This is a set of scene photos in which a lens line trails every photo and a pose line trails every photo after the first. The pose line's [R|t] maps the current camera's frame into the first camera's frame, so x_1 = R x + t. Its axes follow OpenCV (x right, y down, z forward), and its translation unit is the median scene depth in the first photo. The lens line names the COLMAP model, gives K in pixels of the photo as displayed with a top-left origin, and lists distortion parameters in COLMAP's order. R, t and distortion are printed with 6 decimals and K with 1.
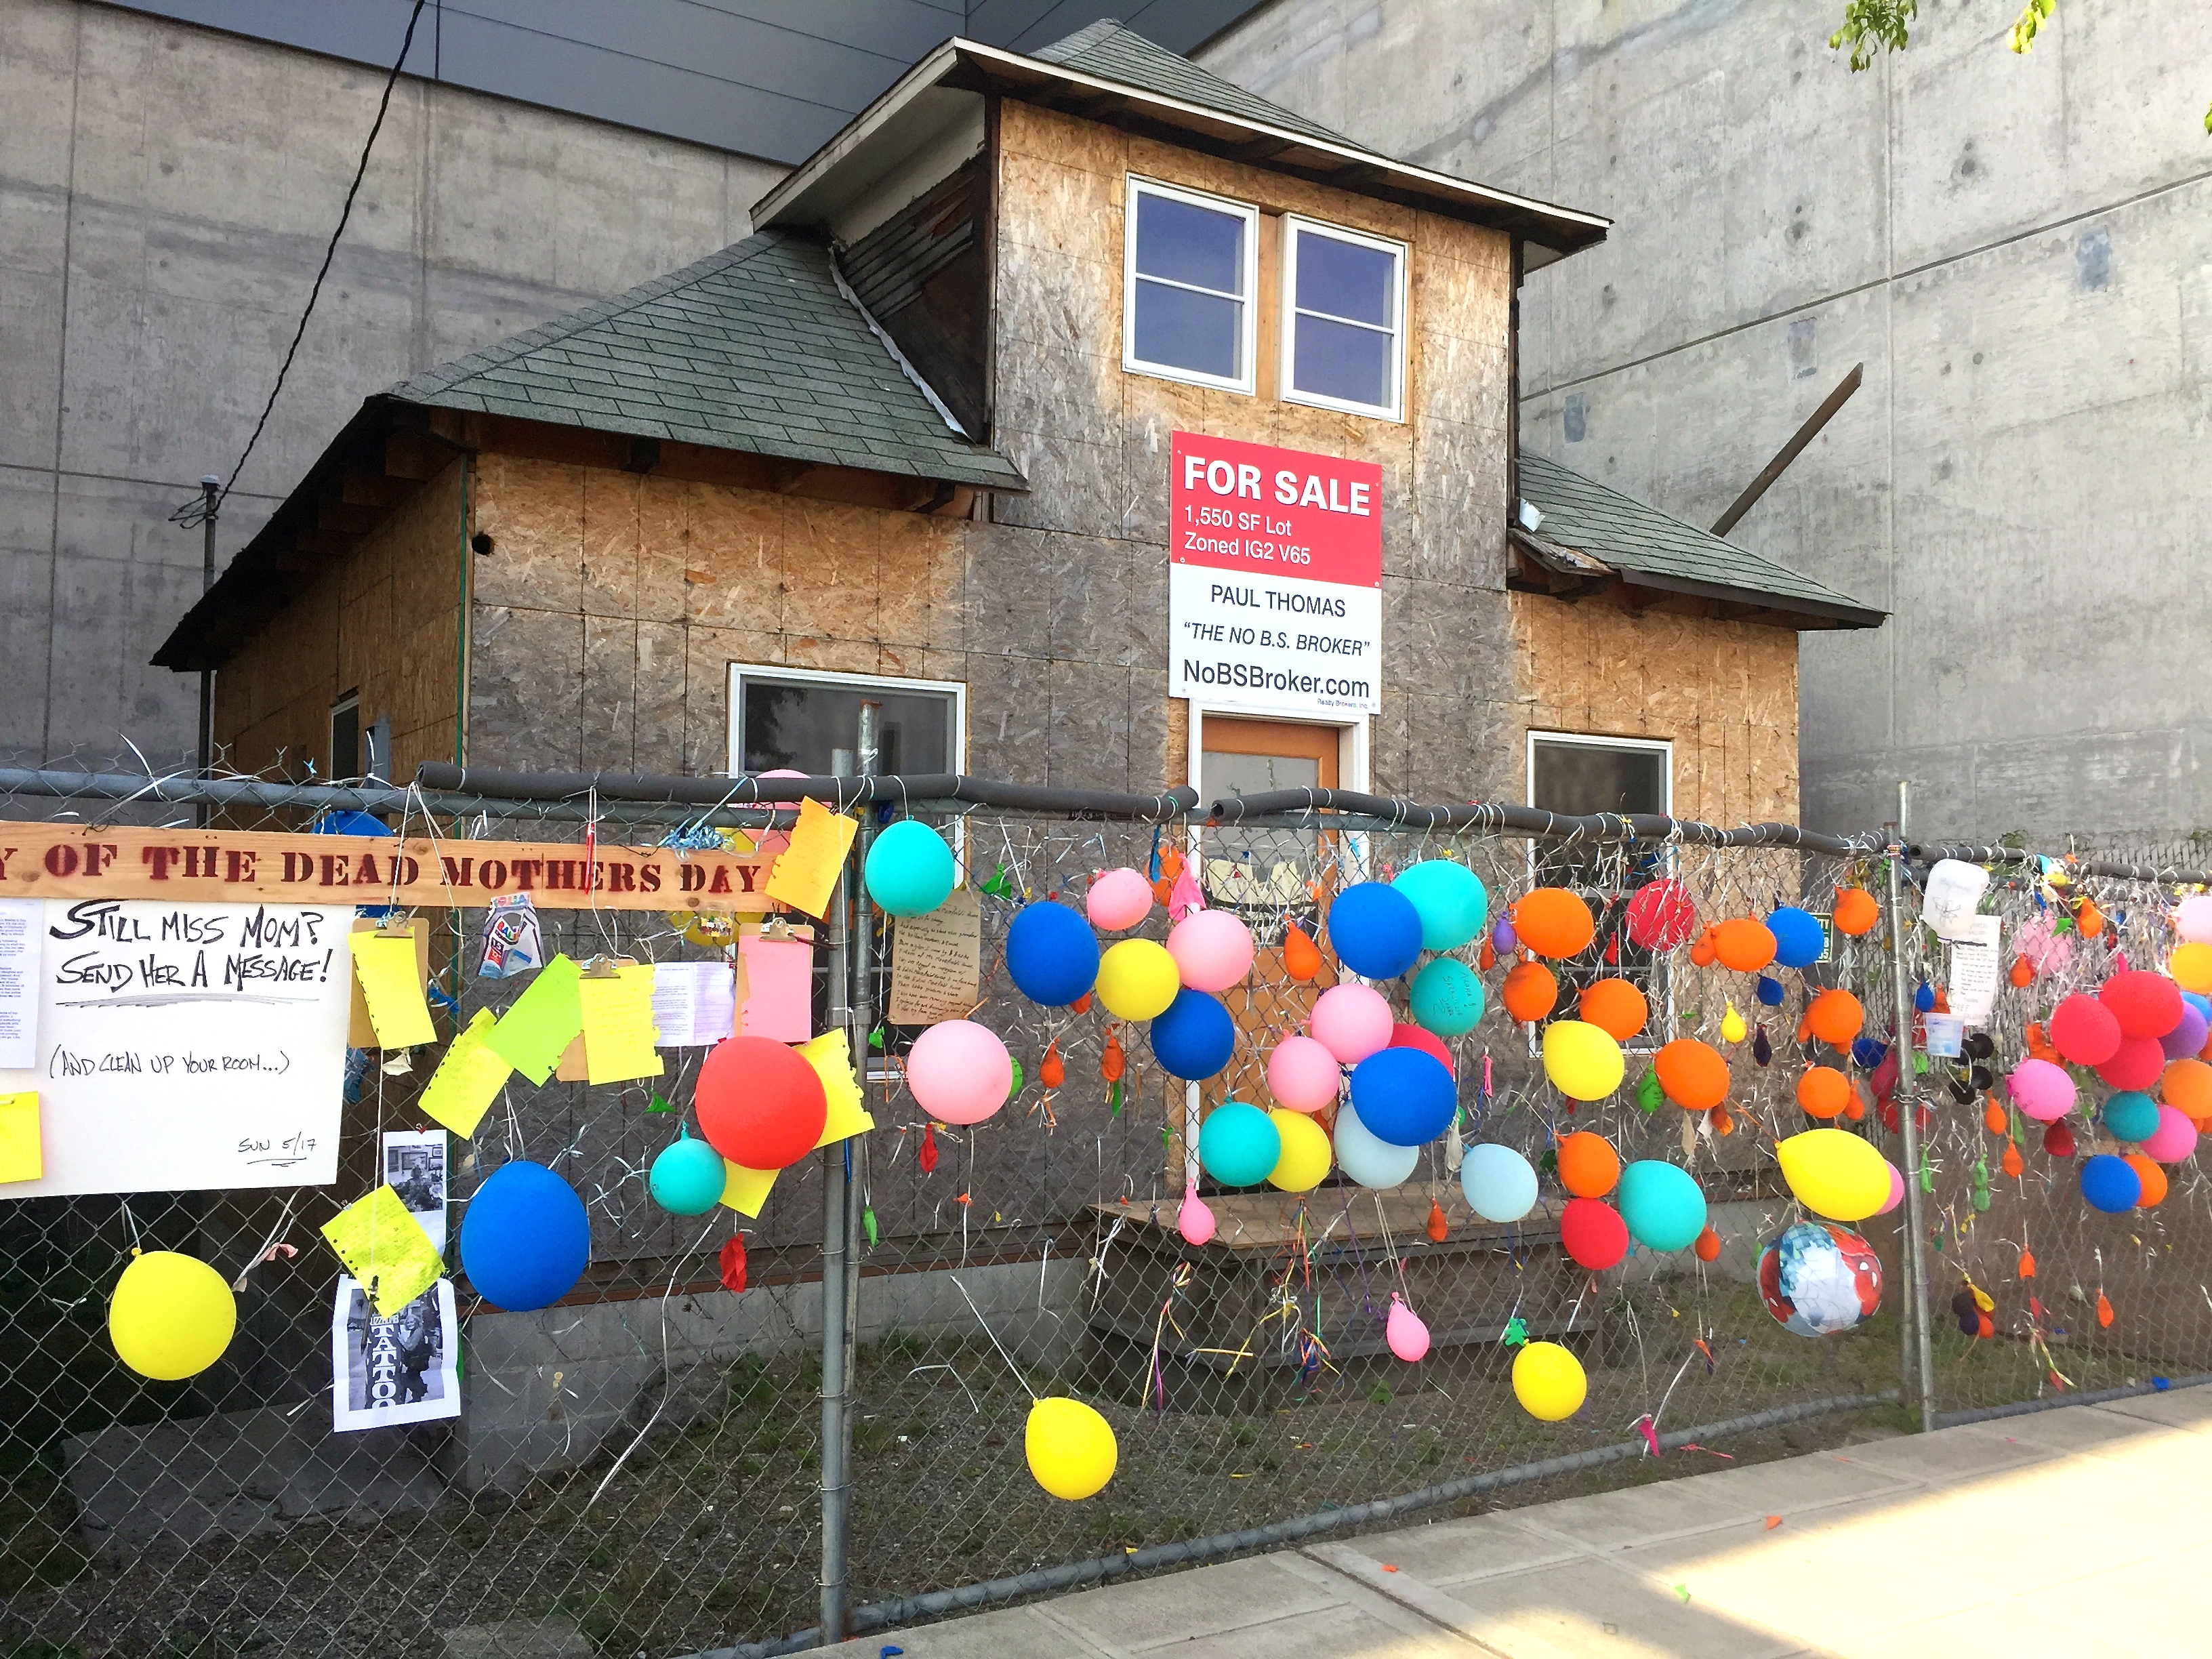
lens RADIAL K [[1871.6, 0, 1088.4], [0, 1871.6, 816.7], [0, 0, 1]] dist [0.032826, -0.070495]
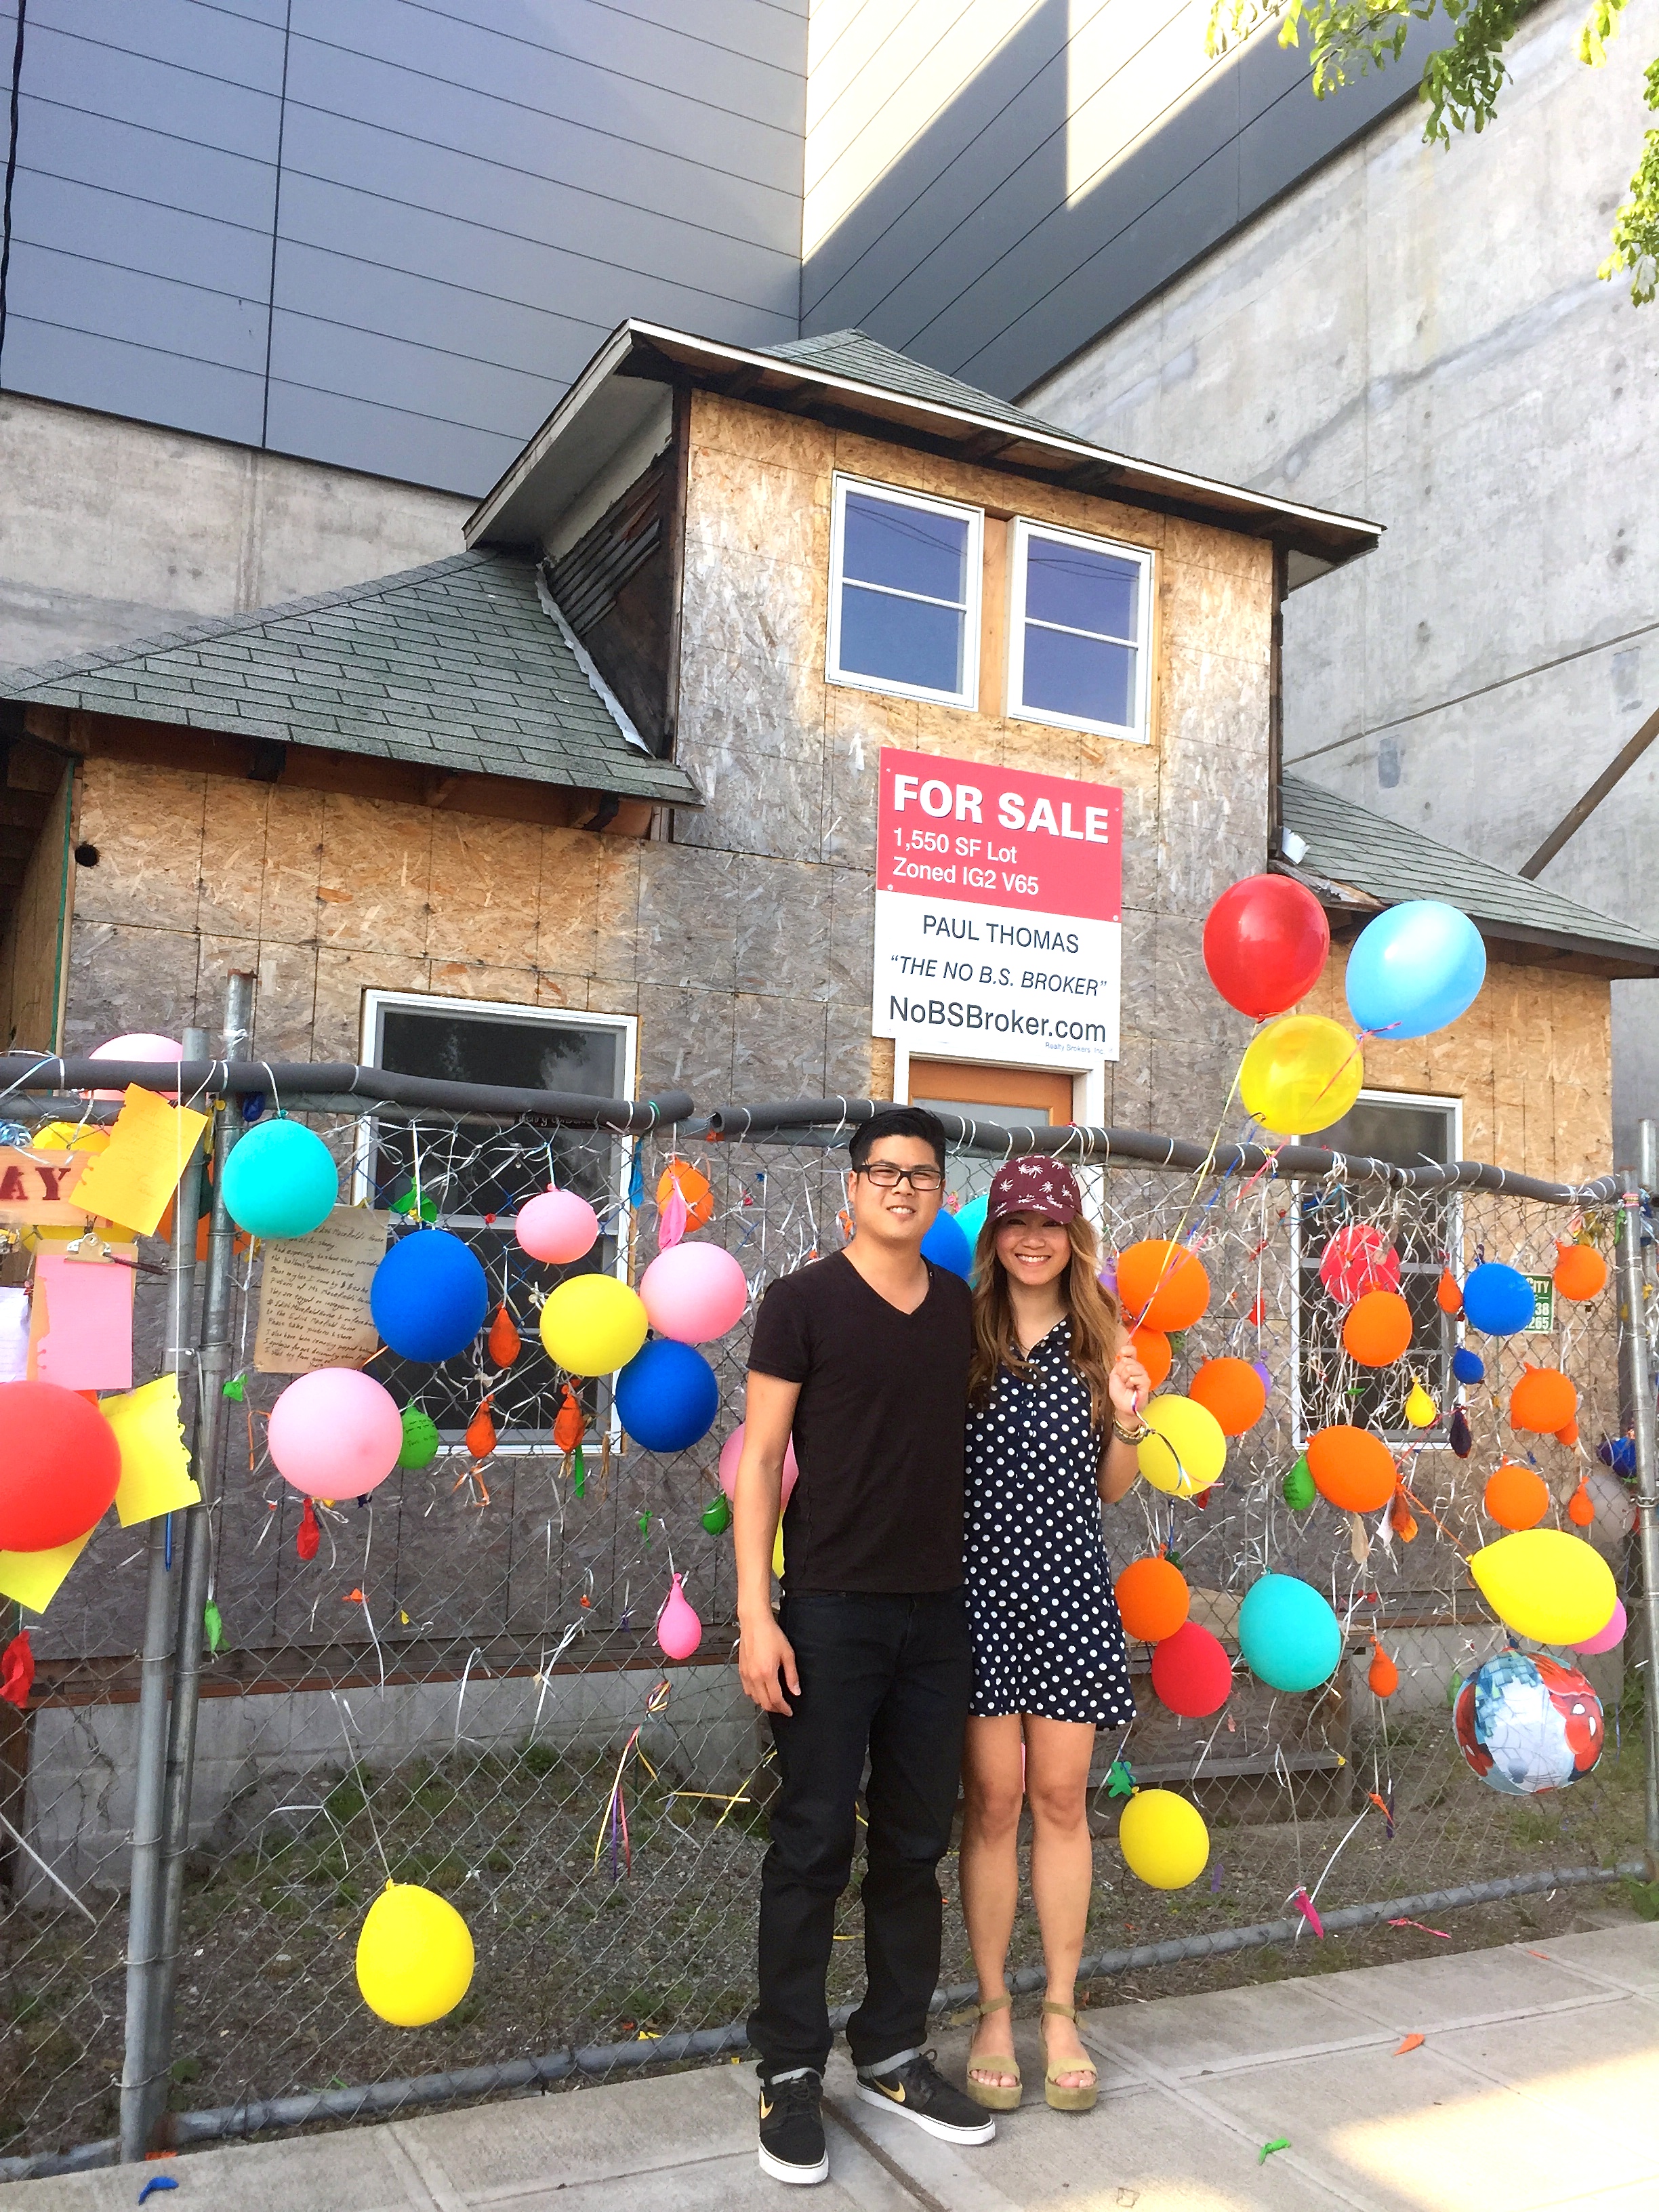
lens RADIAL K [[1871.6, 0, 850.7], [0, 1871.6, 1094.4], [0, 0, 1]] dist [0.032826, -0.070495]
pose [[0.997419, 0.009562, -0.071159, 0.097911], [-0.013726, 0.998207, -0.058262, 0.016859], [0.070475, 0.059089, 0.995762, 0.099348]]
